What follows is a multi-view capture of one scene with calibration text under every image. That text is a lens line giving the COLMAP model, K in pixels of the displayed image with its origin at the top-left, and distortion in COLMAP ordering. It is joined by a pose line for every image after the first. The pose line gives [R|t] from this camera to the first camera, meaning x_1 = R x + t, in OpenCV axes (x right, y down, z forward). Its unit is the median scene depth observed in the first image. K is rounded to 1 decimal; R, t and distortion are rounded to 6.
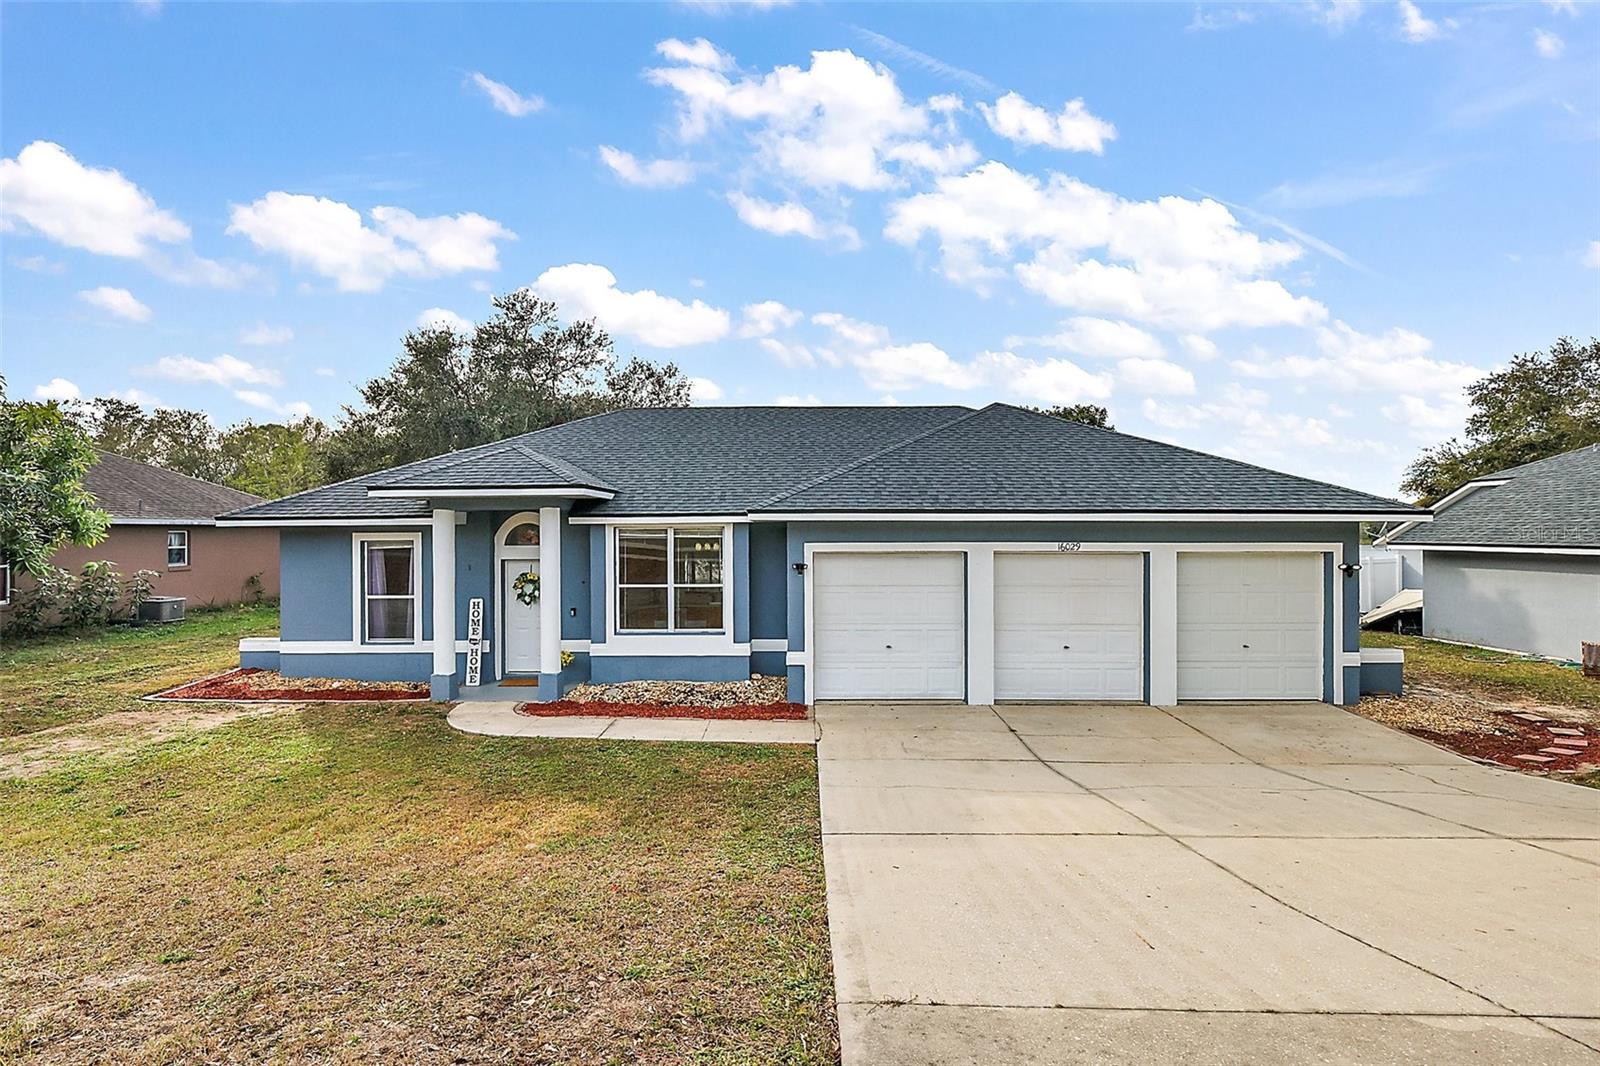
lens RADIAL K [[720.7, 0, 797.0], [0, 720.7, 531.3], [0, 0, 1]] dist [-0.001918, -0.000437]
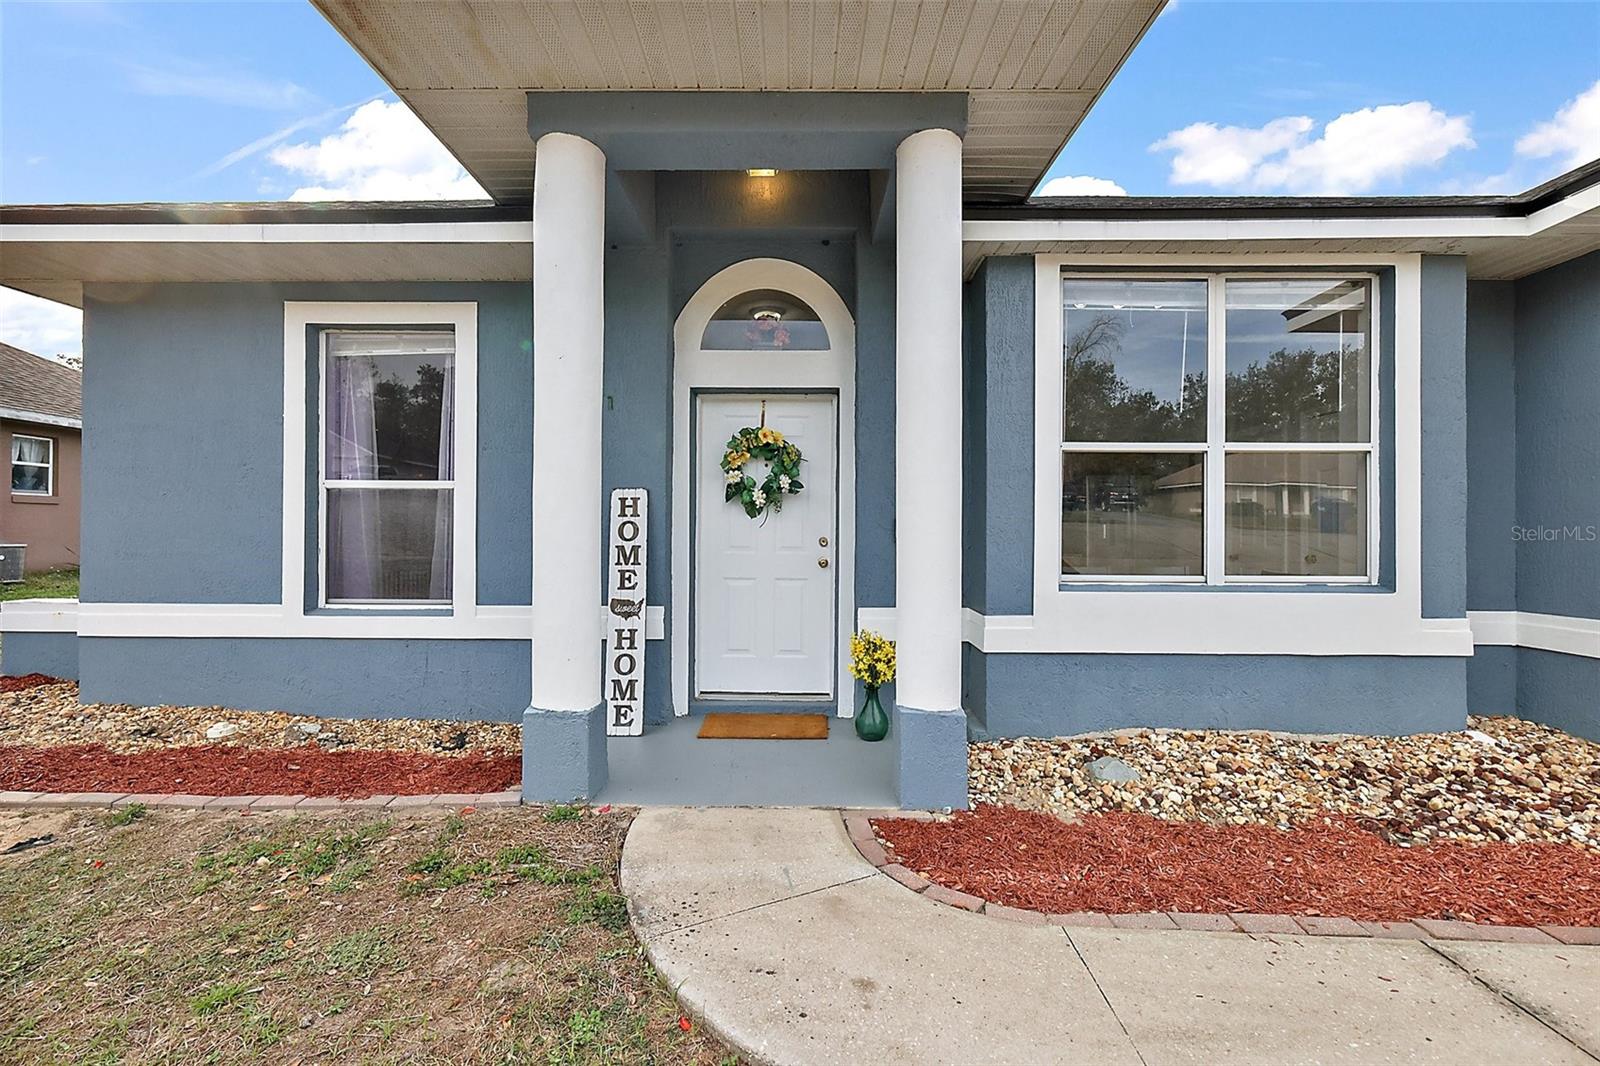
lens RADIAL K [[720.7, 0, 799.5], [0, 720.7, 532.9], [0, 0, 1]] dist [-0.001918, -0.000437]
pose [[0.999937, 0.010774, -0.003119, -0.360799], [-0.010785, 0.999936, -0.003459, 0.116084], [0.003082, 0.003492, 0.999989, 0.646275]]
